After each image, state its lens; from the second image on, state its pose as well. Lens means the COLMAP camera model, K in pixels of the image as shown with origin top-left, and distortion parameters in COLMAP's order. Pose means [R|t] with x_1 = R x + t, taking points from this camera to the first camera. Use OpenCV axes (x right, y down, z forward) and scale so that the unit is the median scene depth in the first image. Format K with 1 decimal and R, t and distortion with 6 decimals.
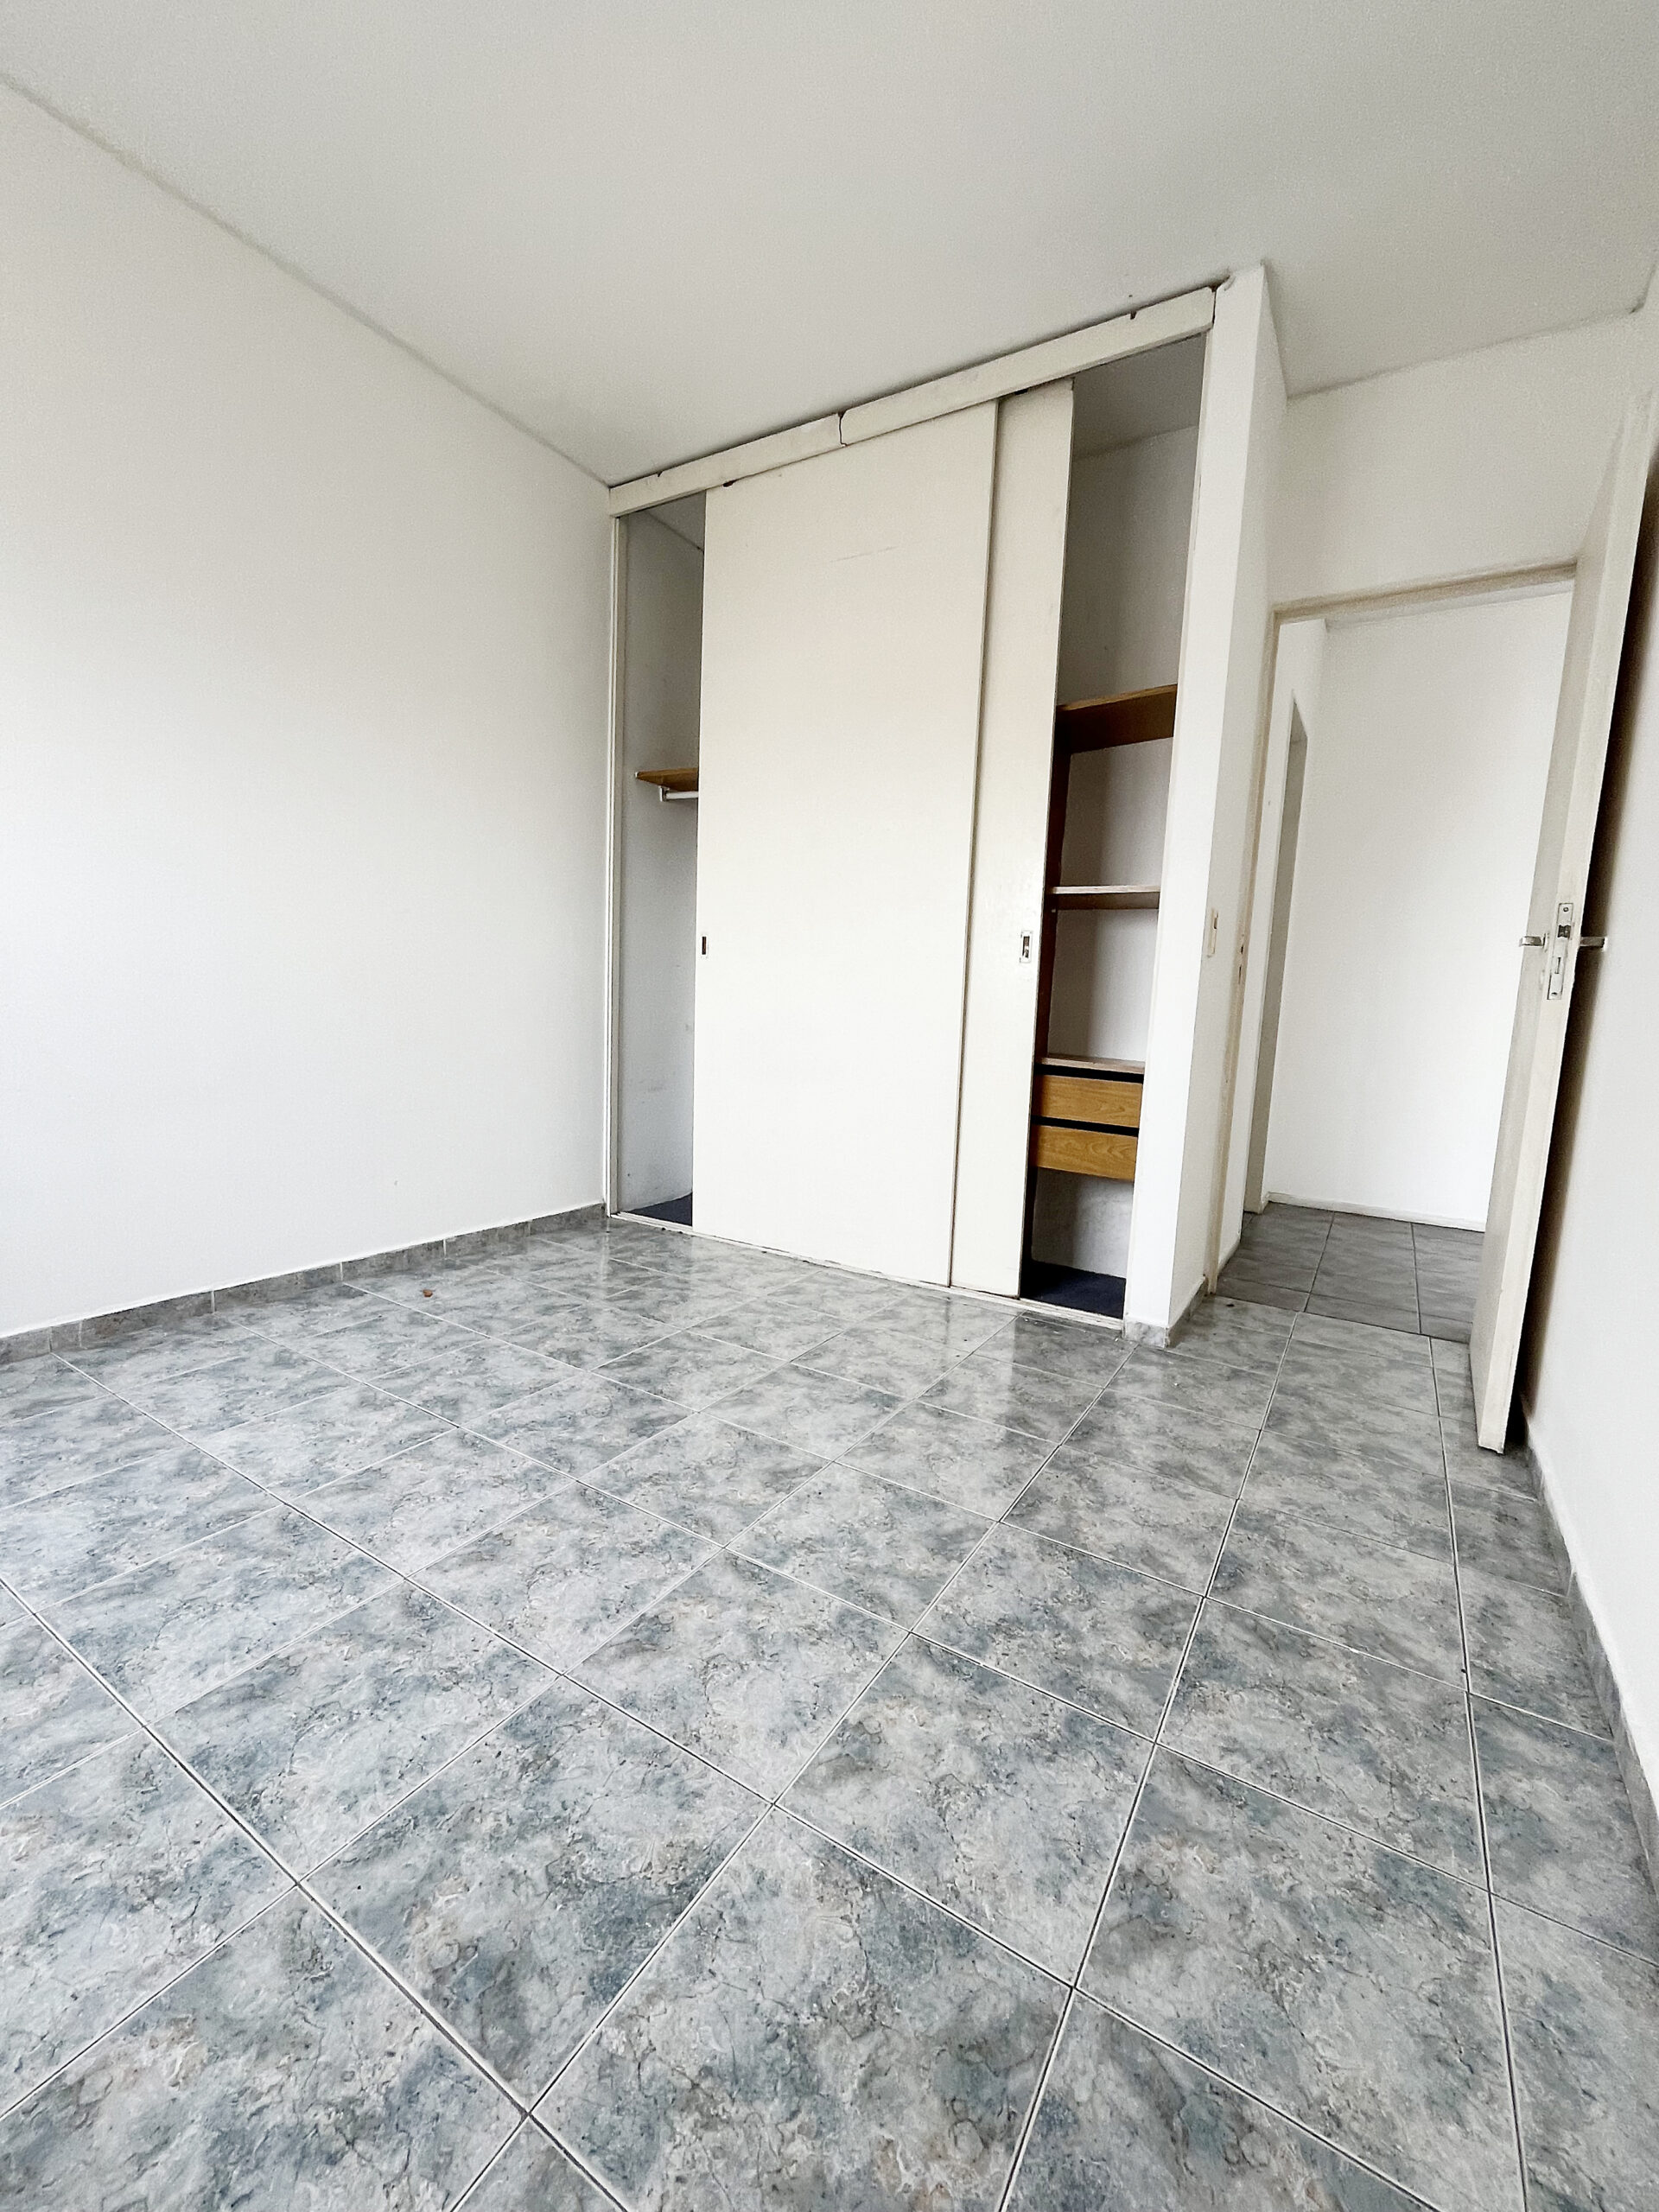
lens RADIAL K [[902.5, 0, 830.4], [0, 902.5, 1108.4], [0, 0, 1]] dist [-0.010076, 0.000363]
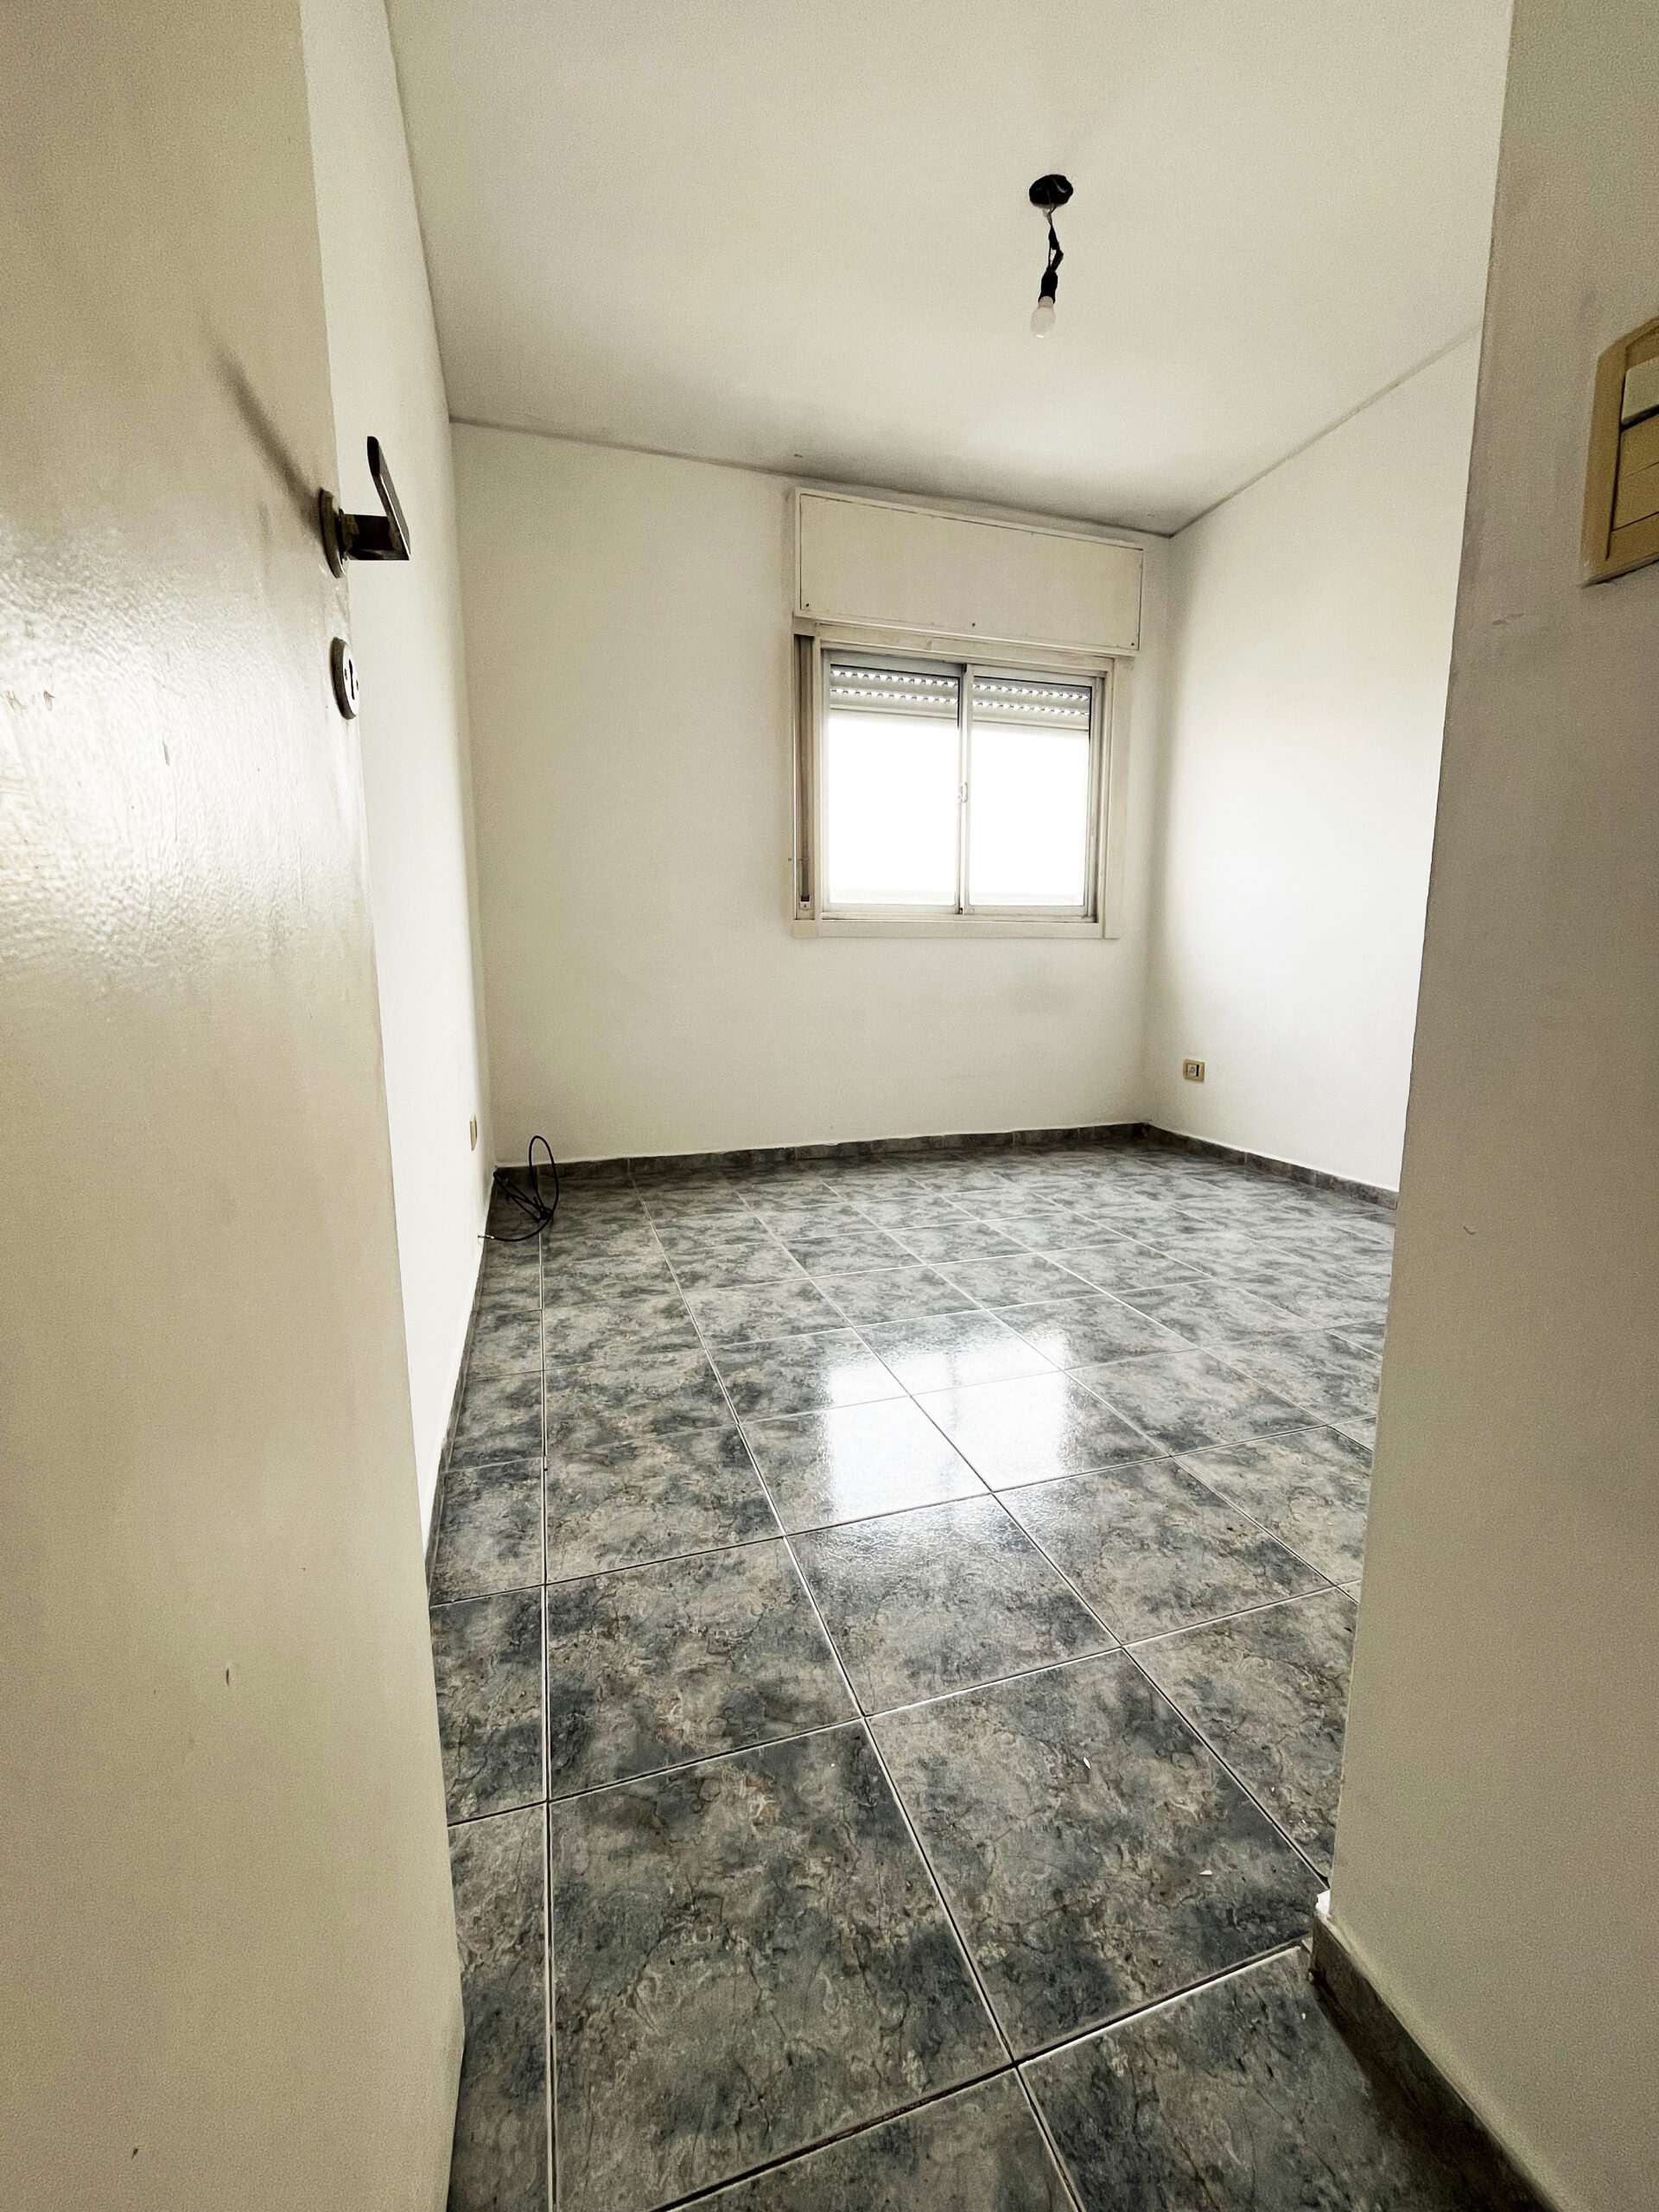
lens RADIAL K [[902.5, 0, 831.5], [0, 902.5, 1099.9], [0, 0, 1]] dist [-0.010076, 0.000363]
pose [[-0.645576, 0.076690, -0.759836, 1.356293], [-0.121345, 0.972005, 0.201202, -0.138712], [0.753994, 0.222094, -0.618197, 1.948920]]
